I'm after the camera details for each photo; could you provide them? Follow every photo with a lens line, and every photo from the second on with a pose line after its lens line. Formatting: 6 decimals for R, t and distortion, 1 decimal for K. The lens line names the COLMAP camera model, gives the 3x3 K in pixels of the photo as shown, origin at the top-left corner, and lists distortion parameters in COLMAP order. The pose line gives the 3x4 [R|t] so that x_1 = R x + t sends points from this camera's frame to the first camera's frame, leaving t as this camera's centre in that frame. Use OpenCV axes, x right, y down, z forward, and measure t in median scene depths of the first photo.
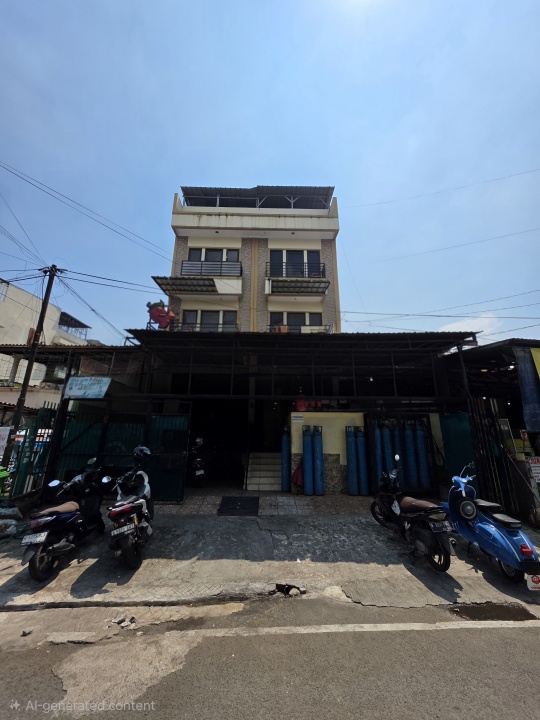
lens RADIAL K [[283.6, 0, 270.6], [0, 283.6, 358.9], [0, 0, 1]] dist [0.004757, -0.000152]
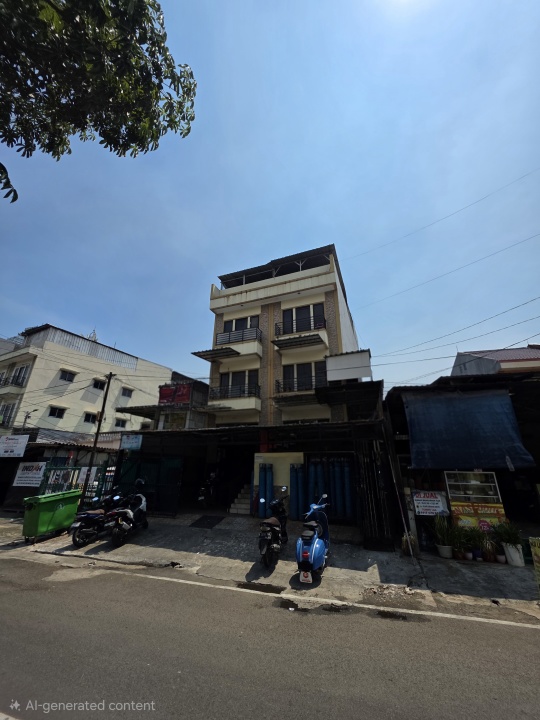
lens RADIAL K [[283.6, 0, 272.0], [0, 283.6, 358.7], [0, 0, 1]] dist [0.004757, -0.000152]
pose [[0.925728, -0.141057, -0.350899, 0.364982], [0.105864, 0.987398, -0.117634, -0.045602], [0.363070, 0.071750, 0.928995, -0.130576]]
